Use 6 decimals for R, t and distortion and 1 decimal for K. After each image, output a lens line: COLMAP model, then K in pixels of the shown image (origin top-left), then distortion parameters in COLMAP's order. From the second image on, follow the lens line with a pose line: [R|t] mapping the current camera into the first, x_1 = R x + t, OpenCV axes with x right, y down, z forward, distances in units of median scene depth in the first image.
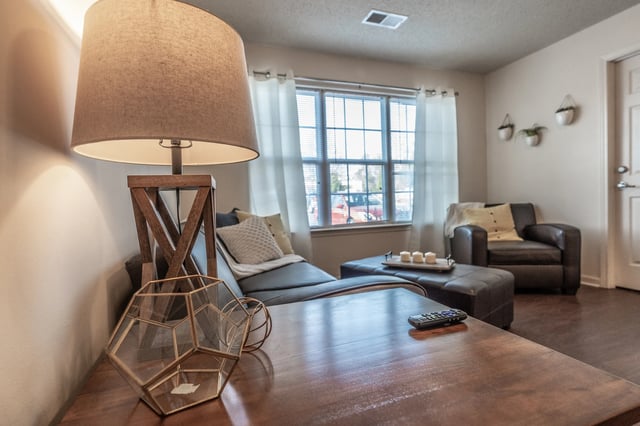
lens RADIAL K [[320.5, 0, 319.9], [0, 320.5, 214.9], [0, 0, 1]] dist [0.001105, -0.000851]
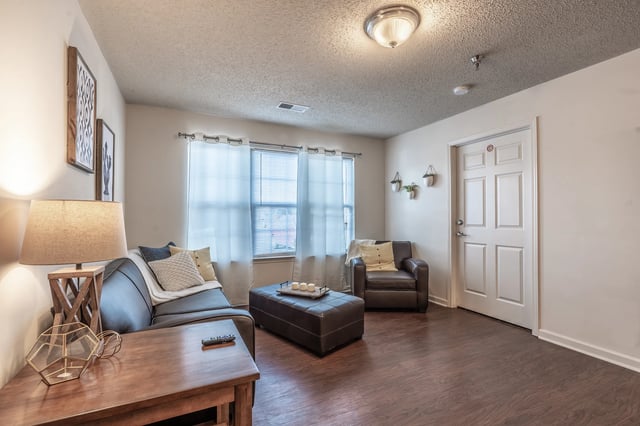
lens RADIAL K [[297.1, 0, 321.4], [0, 297.1, 212.8], [0, 0, 1]] dist [-0.001091, 0.000197]
pose [[0.992671, 0.037738, 0.114805, 0.184576], [-0.031383, 0.997900, -0.056670, -0.090744], [-0.116702, 0.052652, 0.991770, -0.227771]]
